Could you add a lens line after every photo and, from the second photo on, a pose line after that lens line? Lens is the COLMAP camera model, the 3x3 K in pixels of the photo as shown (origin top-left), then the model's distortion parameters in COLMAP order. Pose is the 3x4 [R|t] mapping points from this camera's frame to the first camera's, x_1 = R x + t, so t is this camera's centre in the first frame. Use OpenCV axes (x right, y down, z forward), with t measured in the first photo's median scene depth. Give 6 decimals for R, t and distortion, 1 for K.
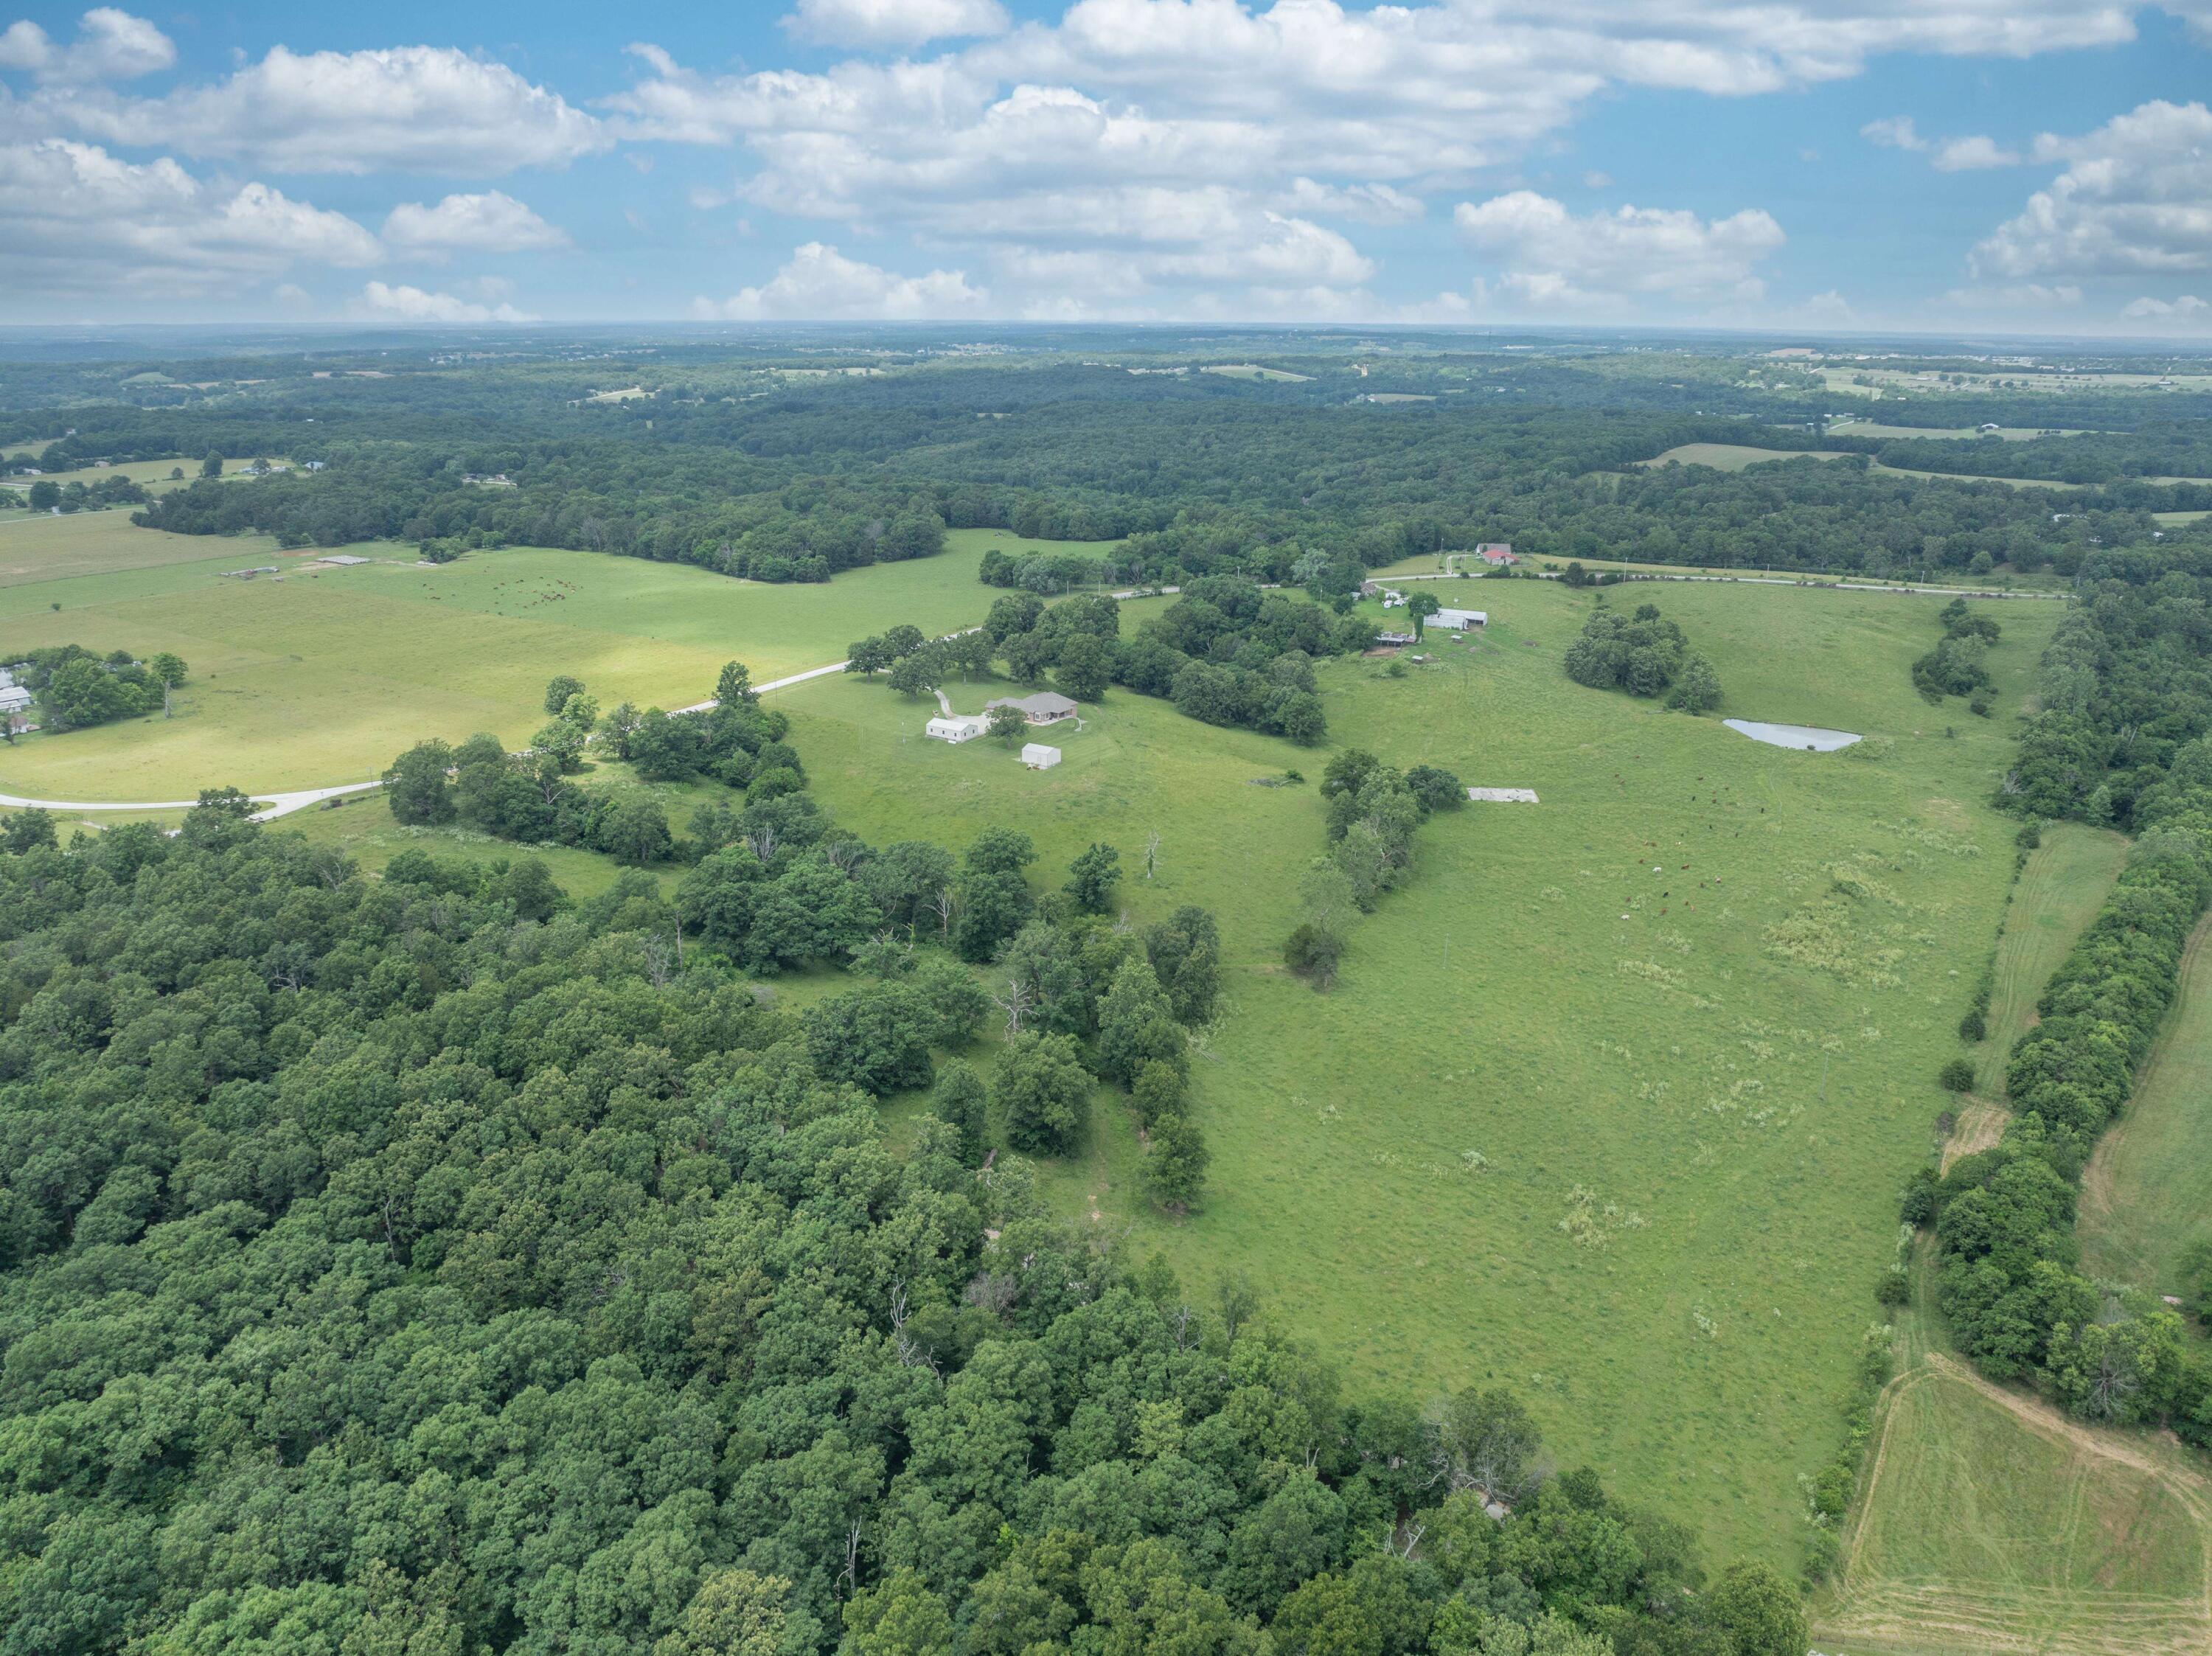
lens RADIAL K [[1555.1, 0, 1089.5], [0, 1555.1, 826.4], [0, 0, 1]] dist [-0.044473, 0.015121]
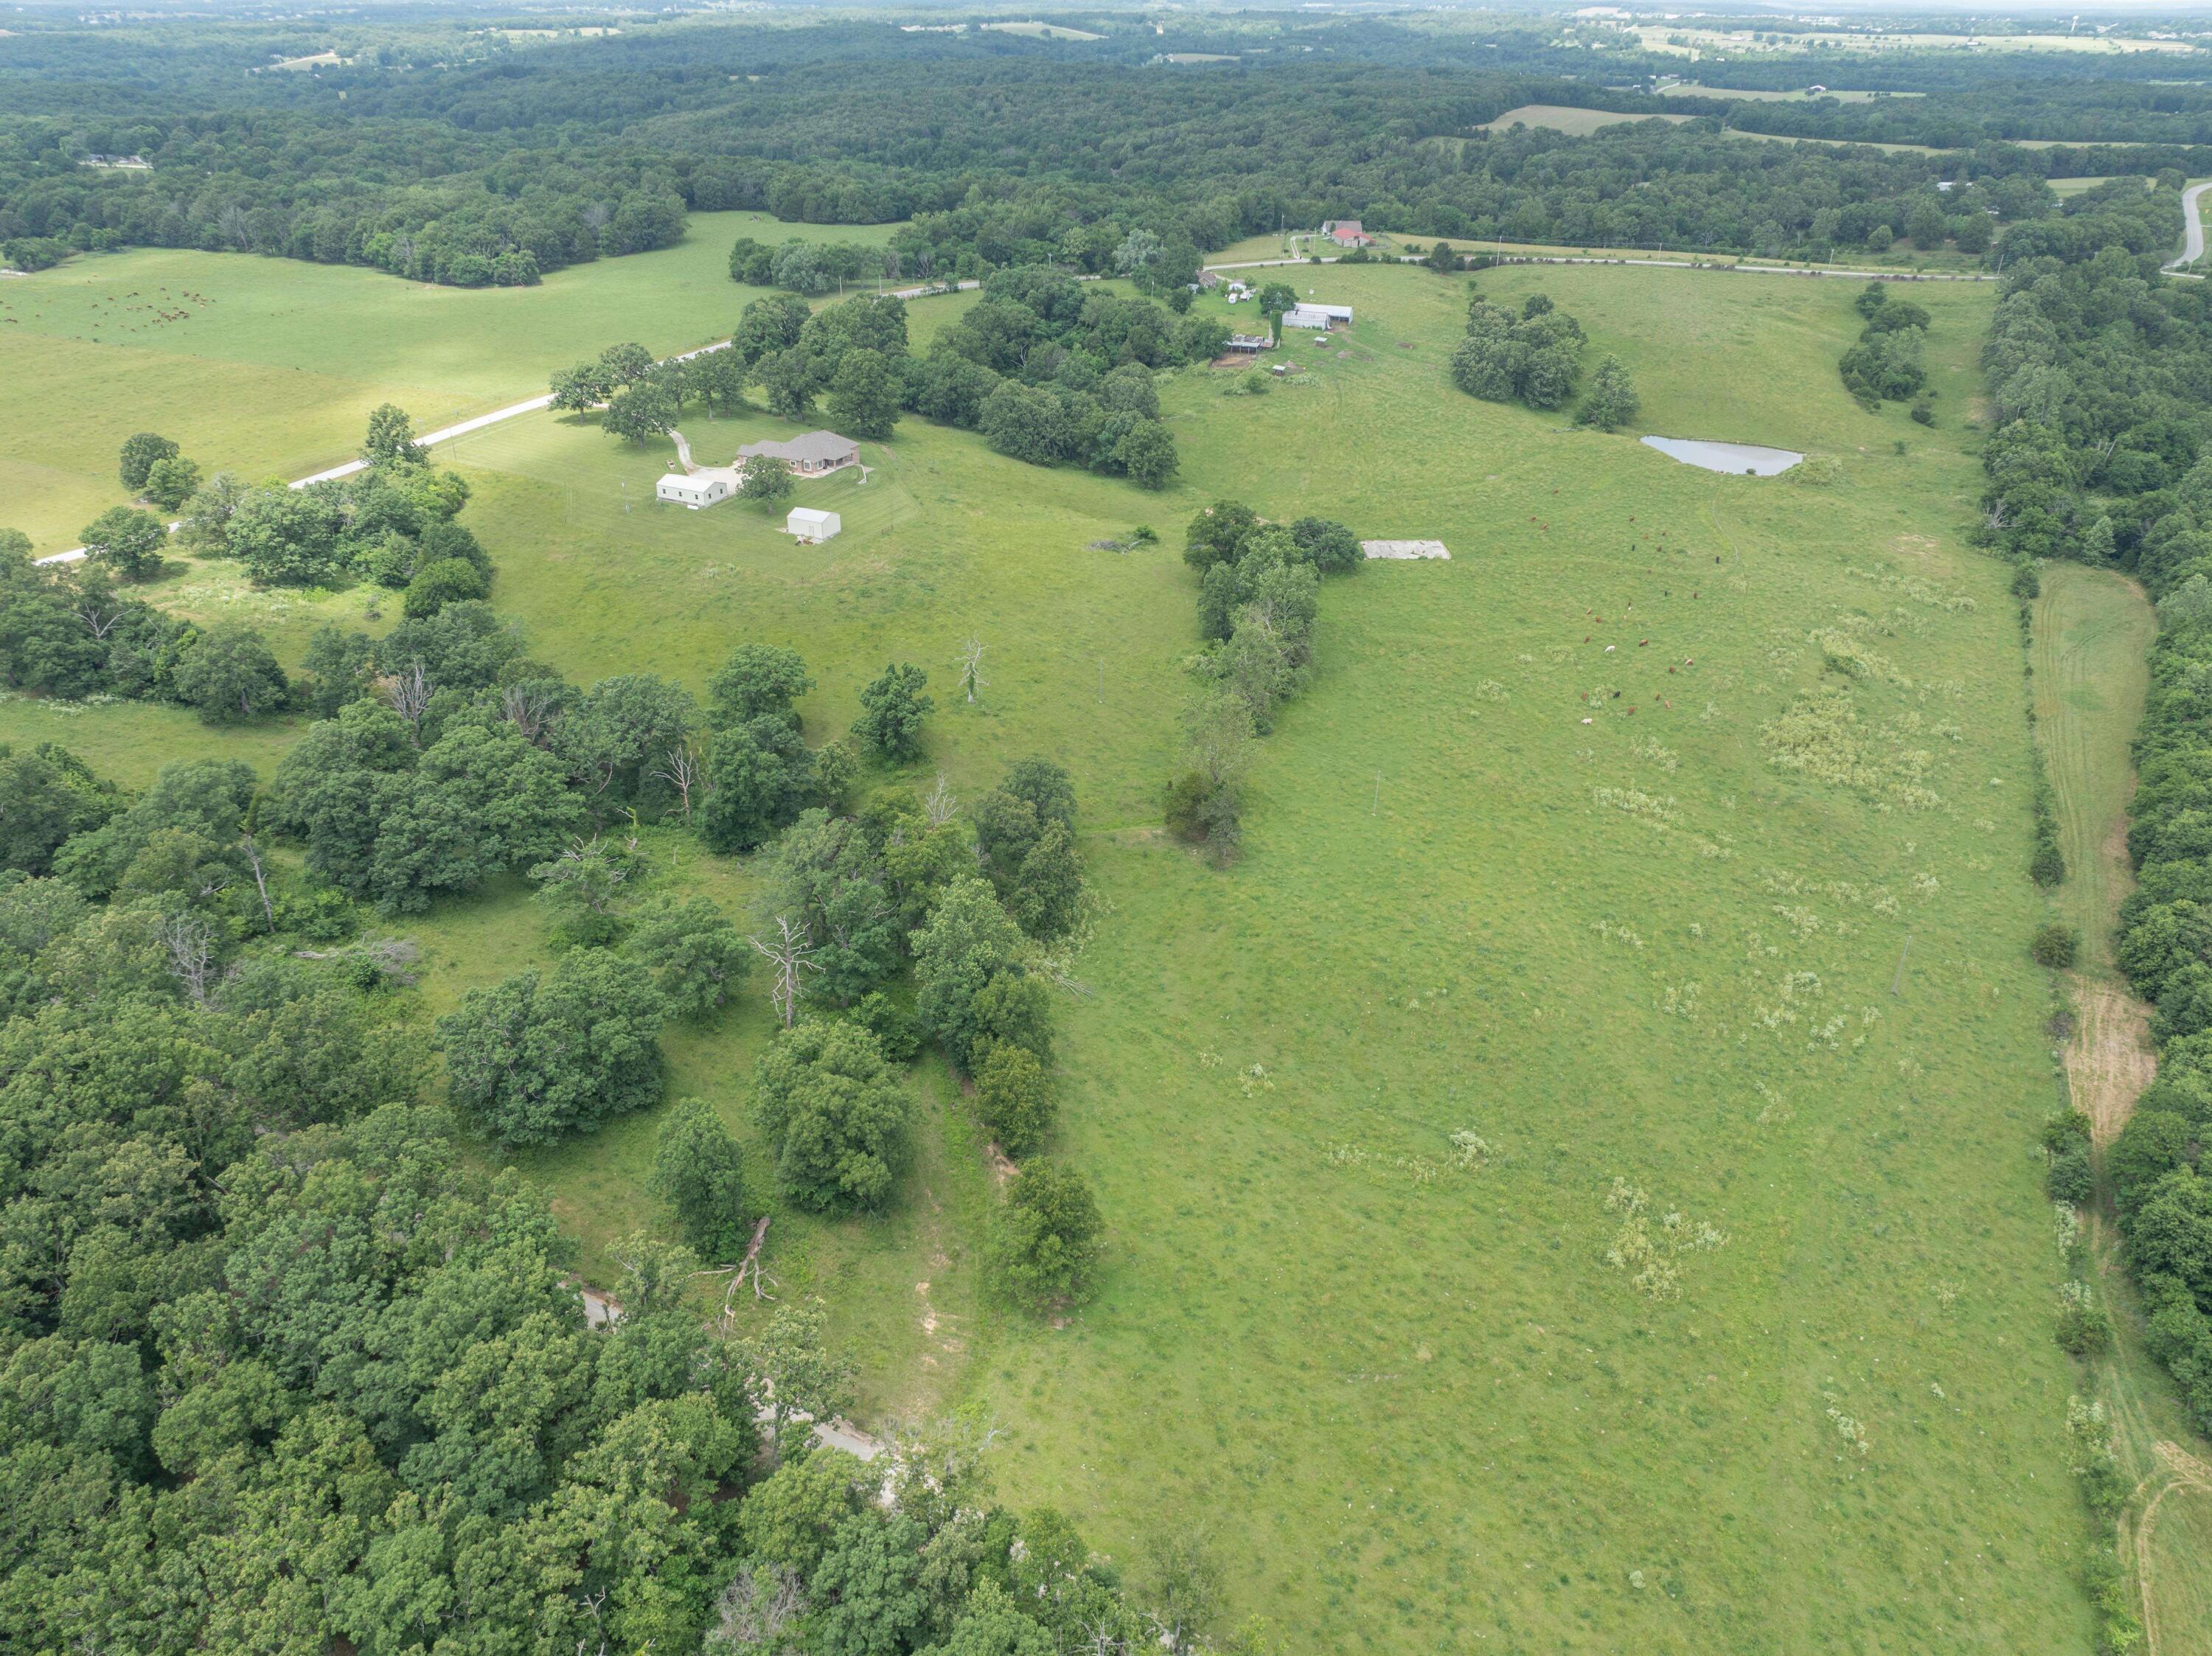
lens RADIAL K [[1555.1, 0, 1090.2], [0, 1555.1, 829.7], [0, 0, 1]] dist [-0.044473, 0.015121]
pose [[0.991125, -0.059733, 0.118757, 0.003275], [0.036135, 0.980780, 0.191740, -0.038758], [-0.127927, -0.185747, 0.974234, 0.225276]]
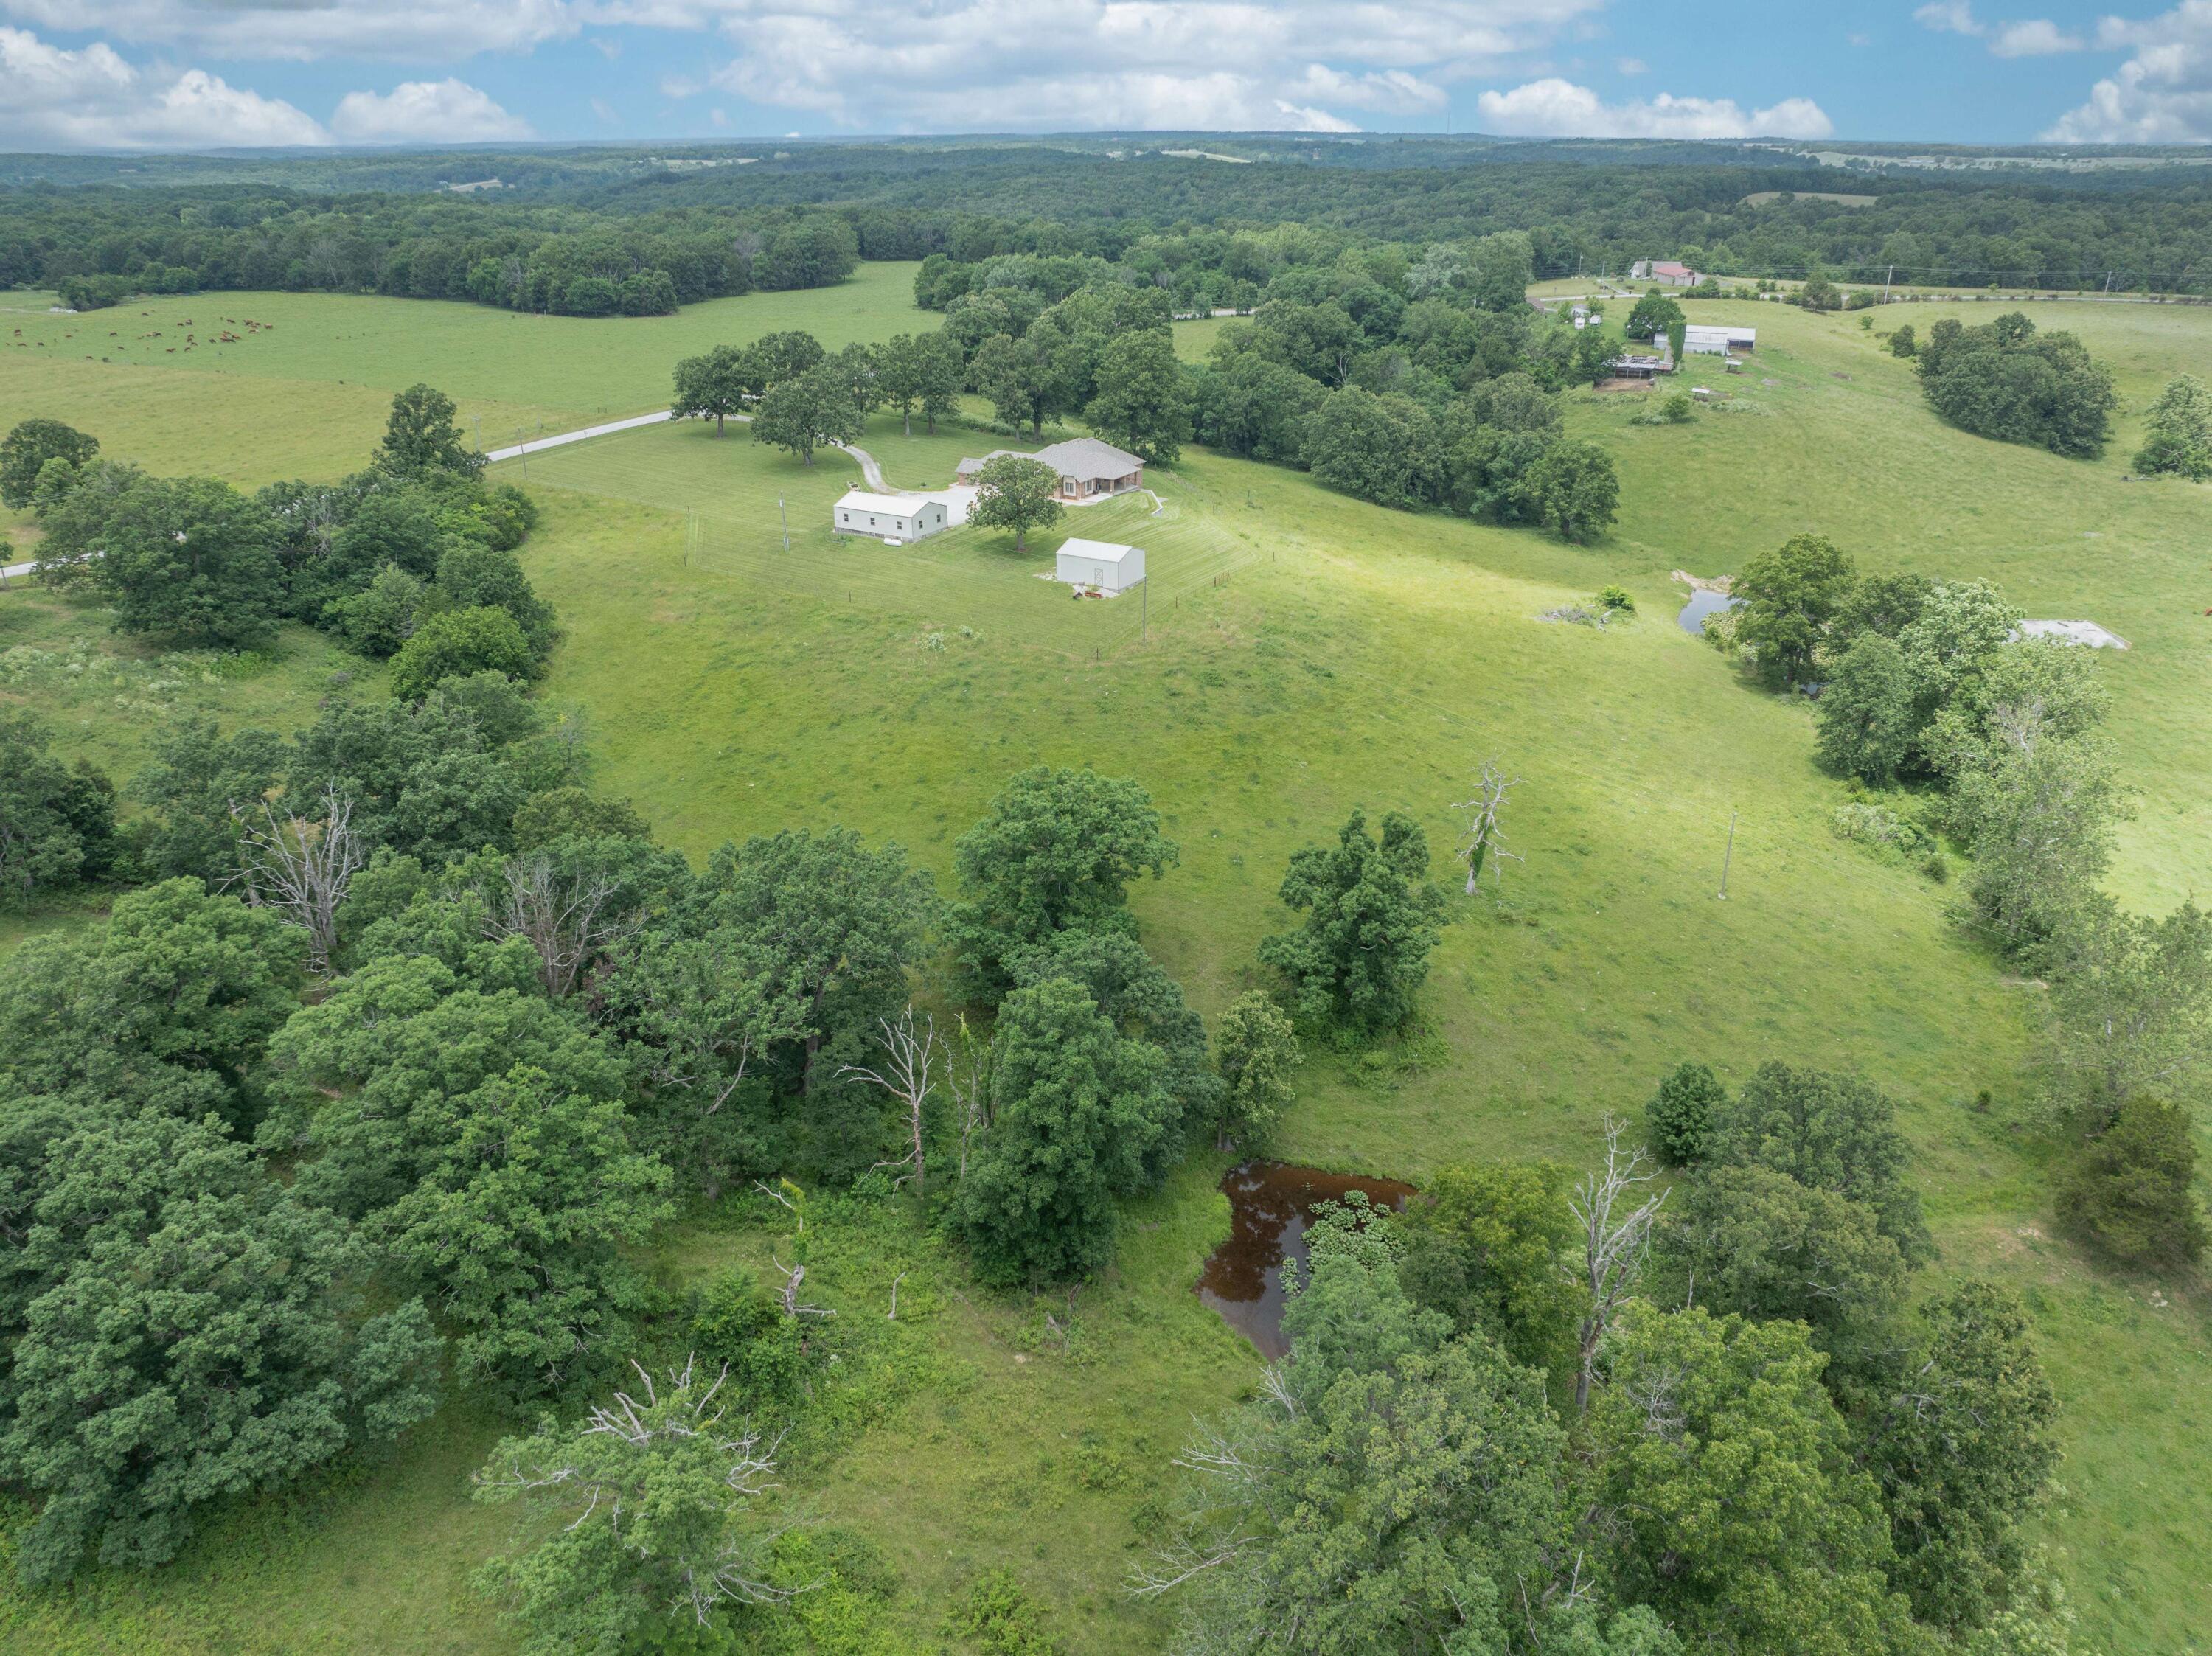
lens RADIAL K [[1555.1, 0, 1098.9], [0, 1555.1, 832.6], [0, 0, 1]] dist [-0.044473, 0.015121]
pose [[0.998221, -0.030032, 0.051516, -0.055309], [0.024285, 0.993771, 0.108764, -0.018282], [-0.054461, -0.107320, 0.992732, 0.549344]]
